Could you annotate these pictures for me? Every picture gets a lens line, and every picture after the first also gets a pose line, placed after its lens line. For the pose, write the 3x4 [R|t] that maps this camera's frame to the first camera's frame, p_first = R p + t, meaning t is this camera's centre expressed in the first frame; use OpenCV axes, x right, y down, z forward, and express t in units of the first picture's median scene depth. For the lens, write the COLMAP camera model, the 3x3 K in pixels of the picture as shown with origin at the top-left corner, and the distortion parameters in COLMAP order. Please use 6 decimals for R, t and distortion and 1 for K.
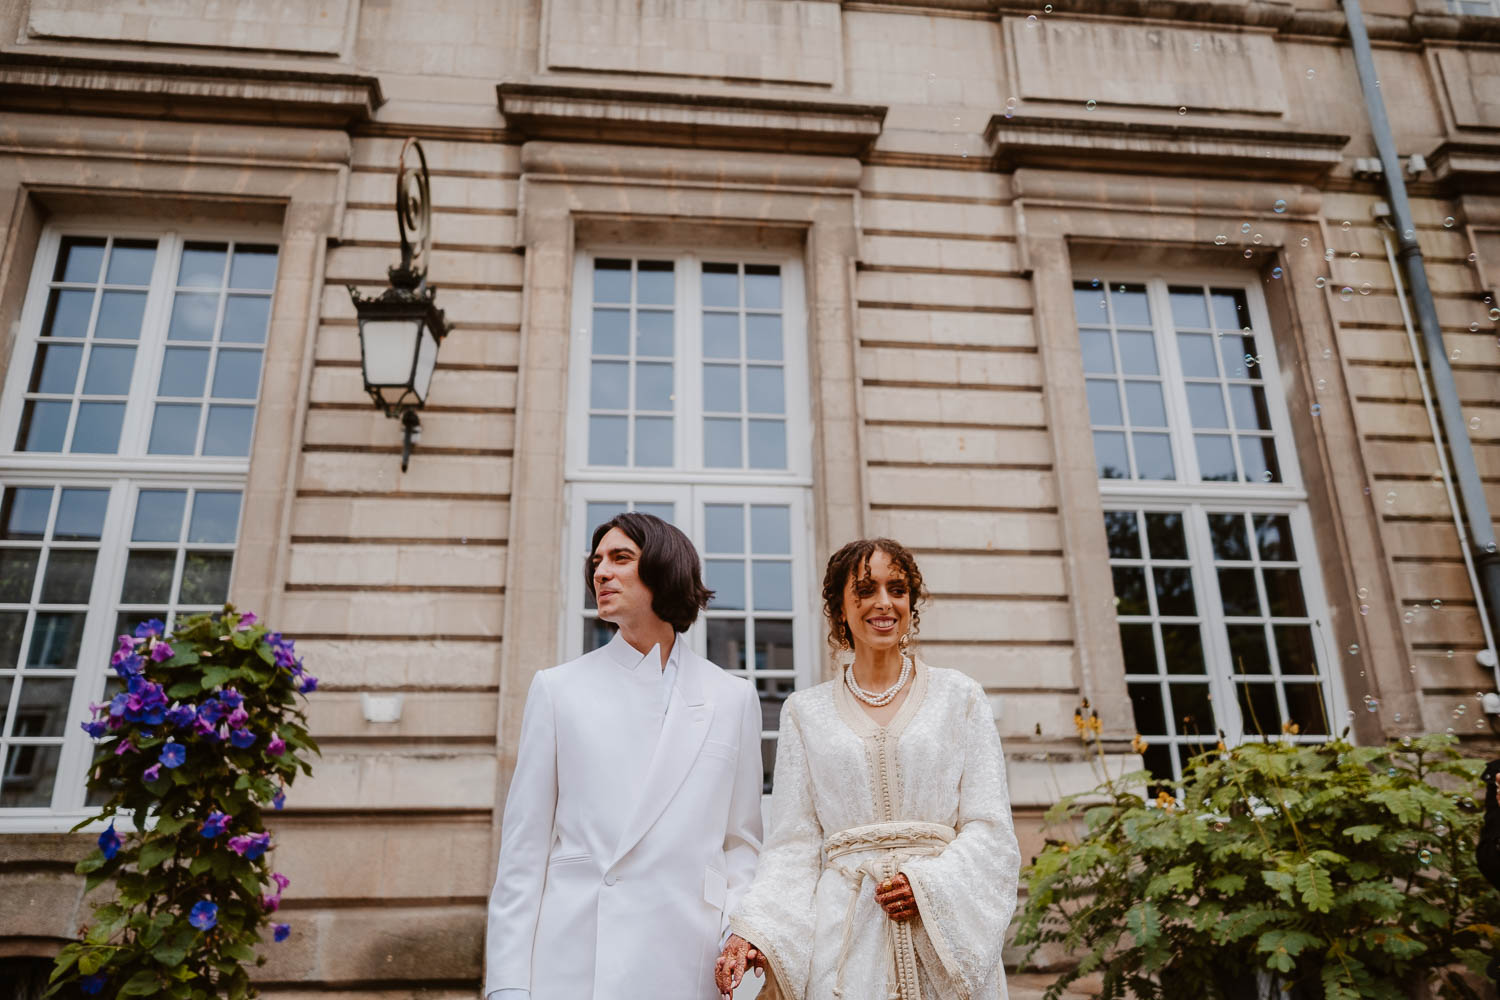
lens RADIAL K [[1166.3, 0, 750.3], [0, 1166.3, 490.1], [0, 0, 1]] dist [-0.020254, 0.025842]
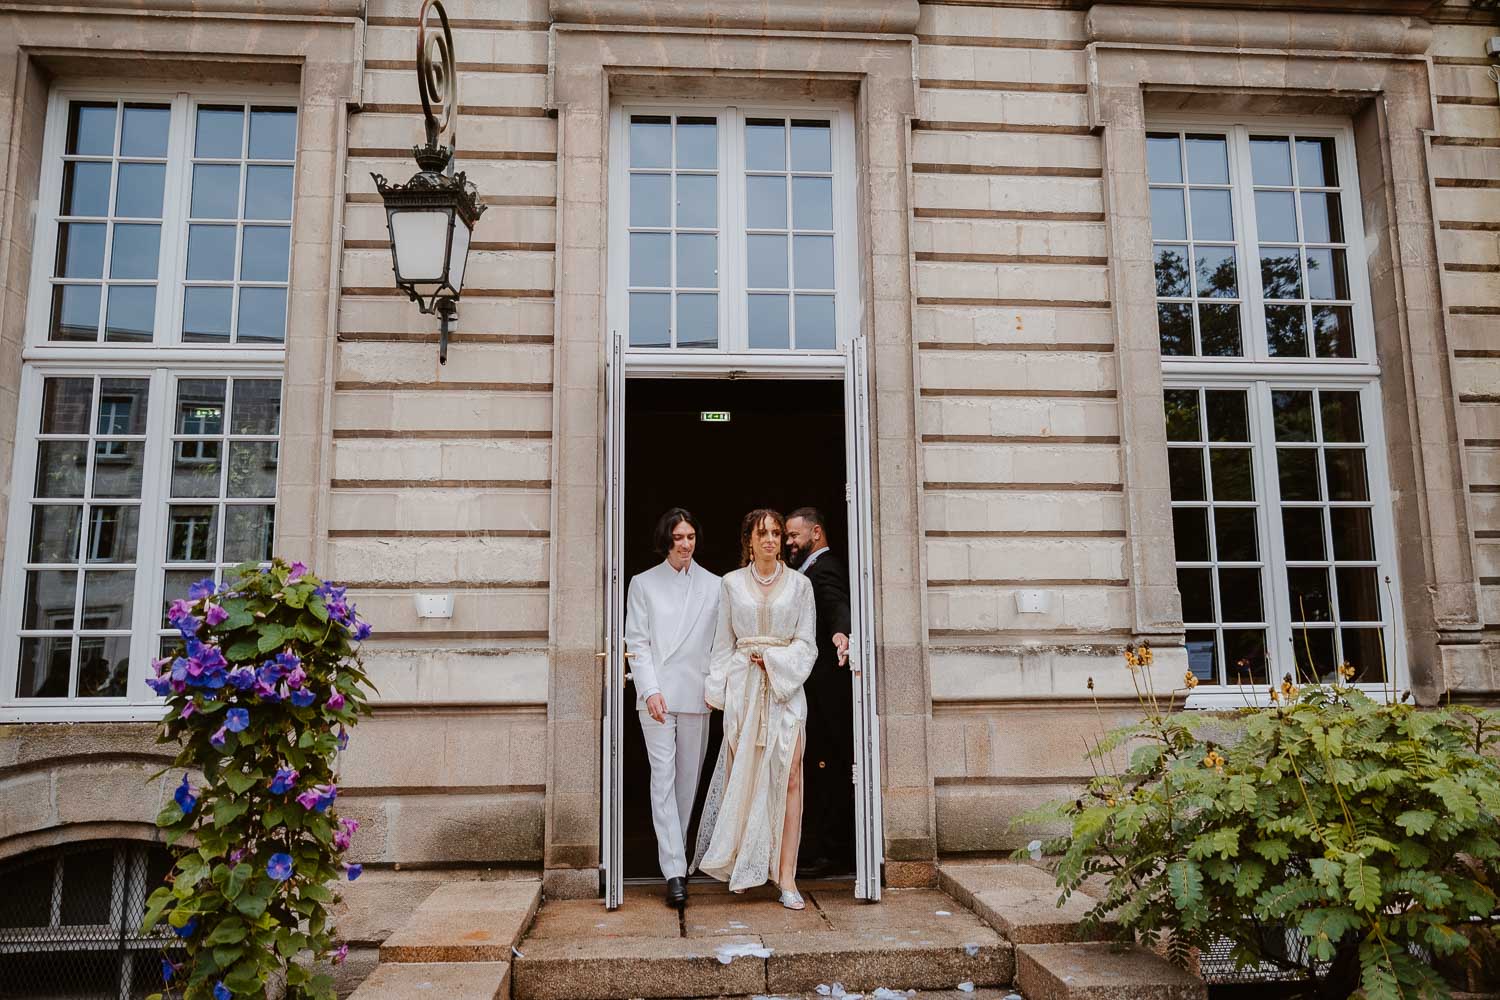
lens RADIAL K [[1166.3, 0, 750.0], [0, 1166.3, 495.7], [0, 0, 1]] dist [-0.020254, 0.025842]
pose [[0.999417, 0.002650, -0.034047, -0.006718], [0.004256, 0.979549, 0.201162, -0.101066], [0.033884, -0.201190, 0.978966, 0.031568]]
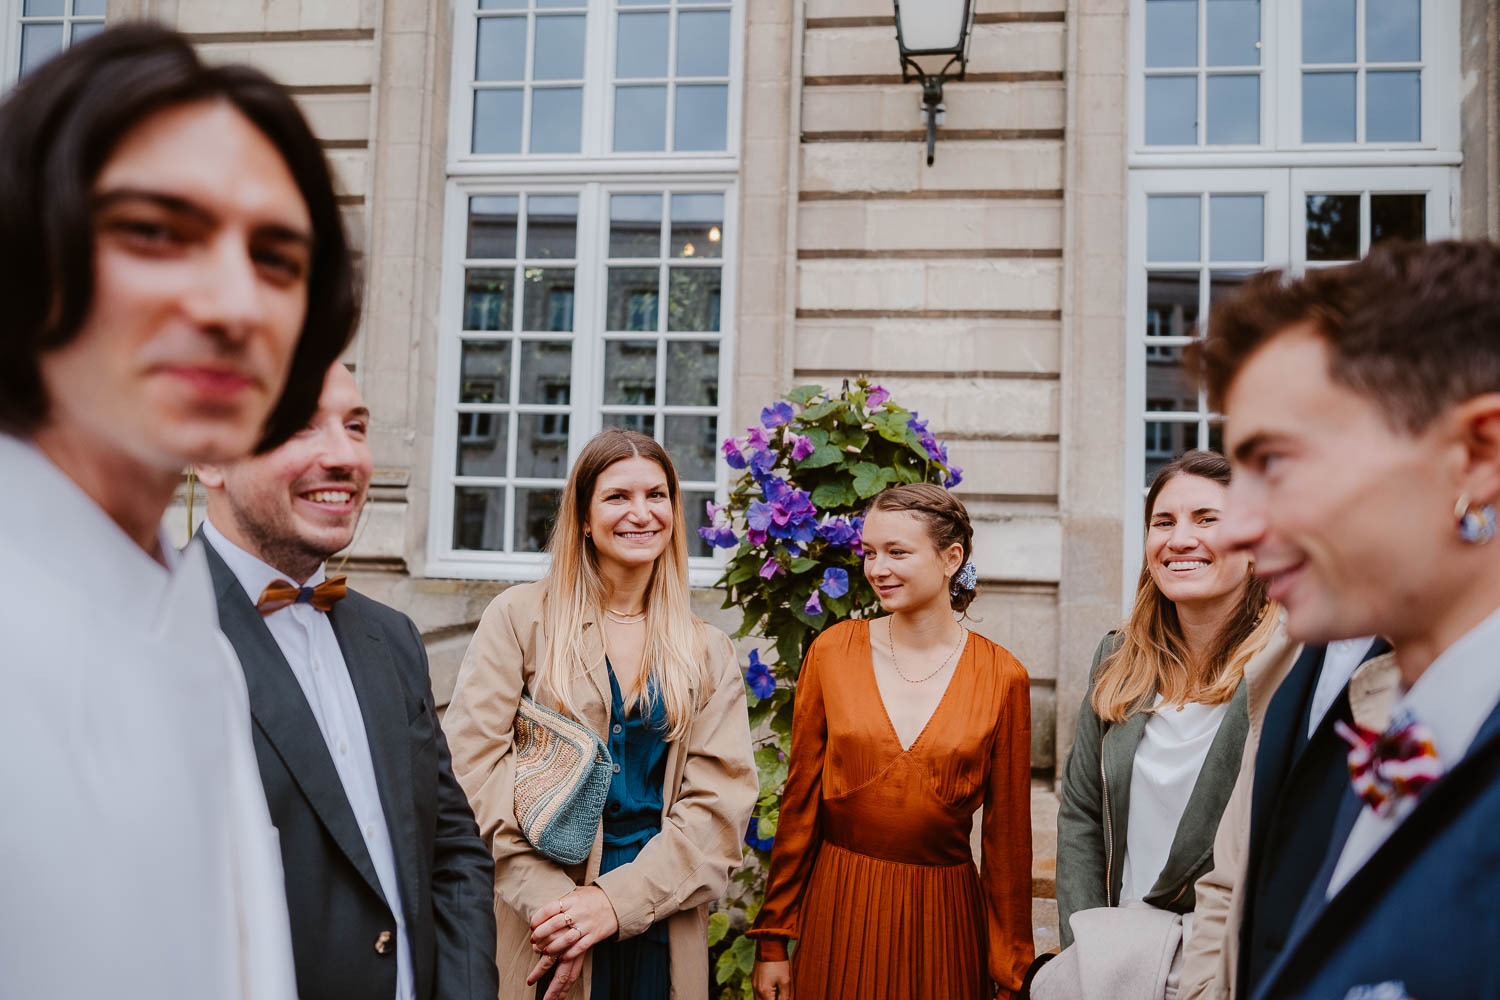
lens RADIAL K [[1166.3, 0, 741.8], [0, 1166.3, 504.7], [0, 0, 1]] dist [-0.020254, 0.025842]
pose [[0.971464, 0.037671, -0.234174, -0.225165], [0.034887, 0.953874, 0.298172, -0.035484], [0.234605, -0.297833, 0.925341, 0.163129]]
